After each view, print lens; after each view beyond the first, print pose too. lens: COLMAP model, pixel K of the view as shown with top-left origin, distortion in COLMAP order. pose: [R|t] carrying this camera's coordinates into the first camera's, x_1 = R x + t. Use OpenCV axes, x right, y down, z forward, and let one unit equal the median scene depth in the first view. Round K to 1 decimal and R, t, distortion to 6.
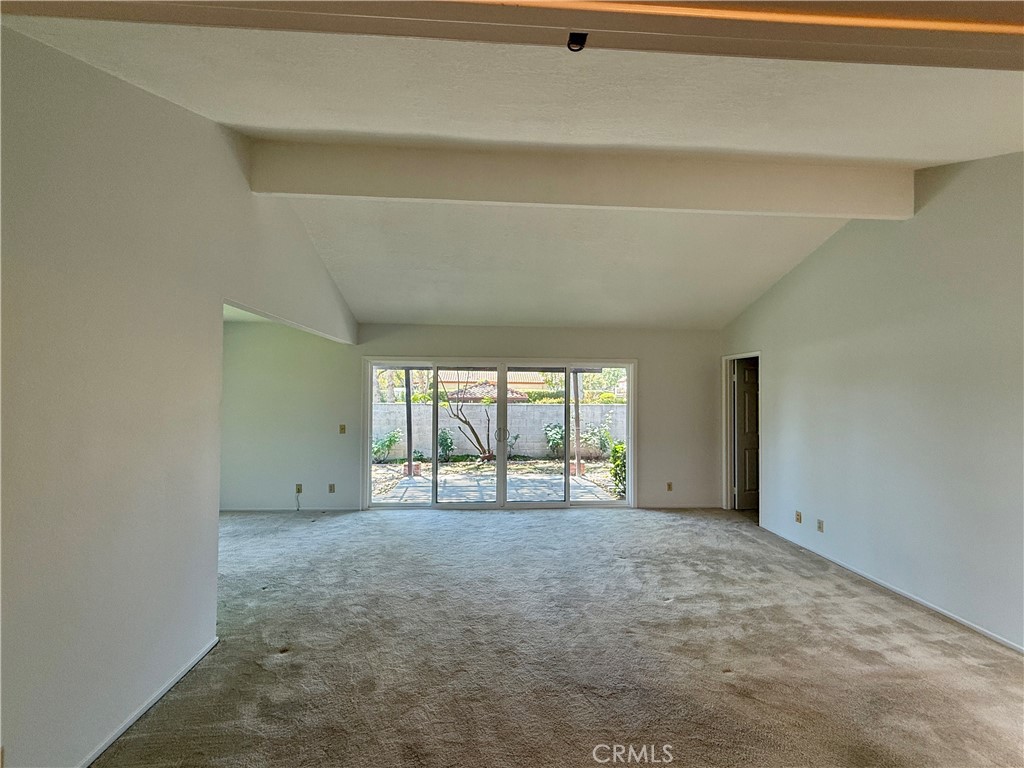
lens RADIAL K [[451.1, 0, 510.9], [0, 451.1, 388.7], [0, 0, 1]] dist [0.000872, 0.000019]
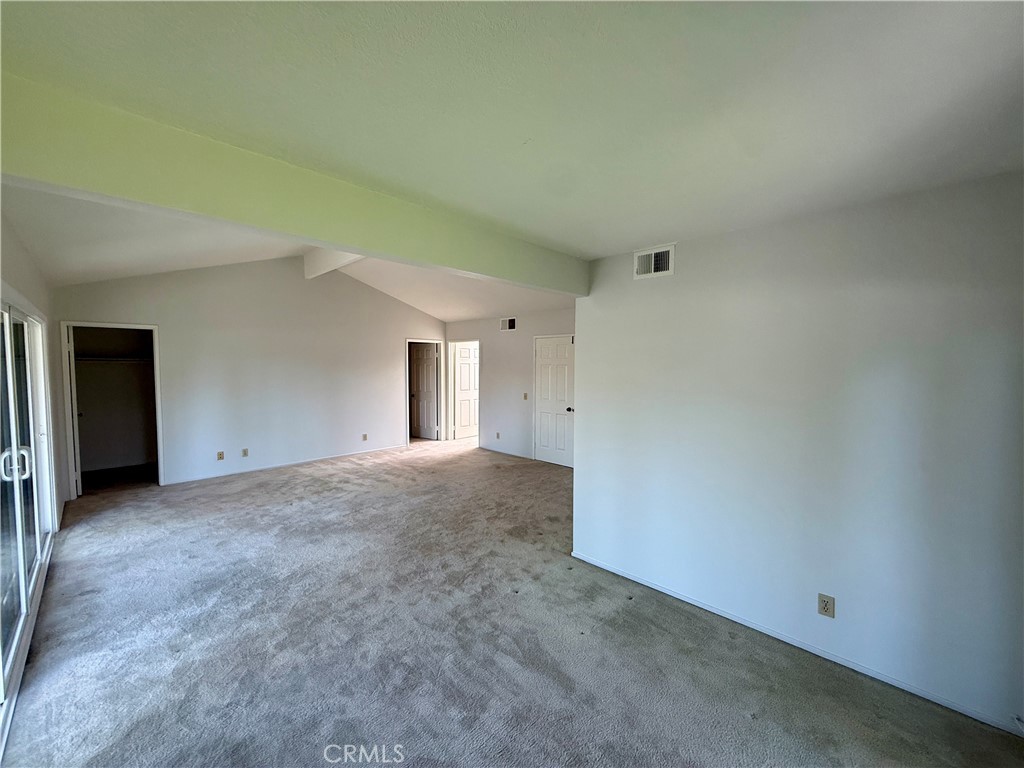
lens RADIAL K [[407.2, 0, 509.9], [0, 407.2, 381.9], [0, 0, 1]] dist [0.003345, 0.000381]
pose [[-0.671503, -0.052422, 0.739146, -0.766639], [-0.025873, 0.998545, 0.047314, -0.019156], [-0.740550, 0.012648, -0.671882, 1.053790]]
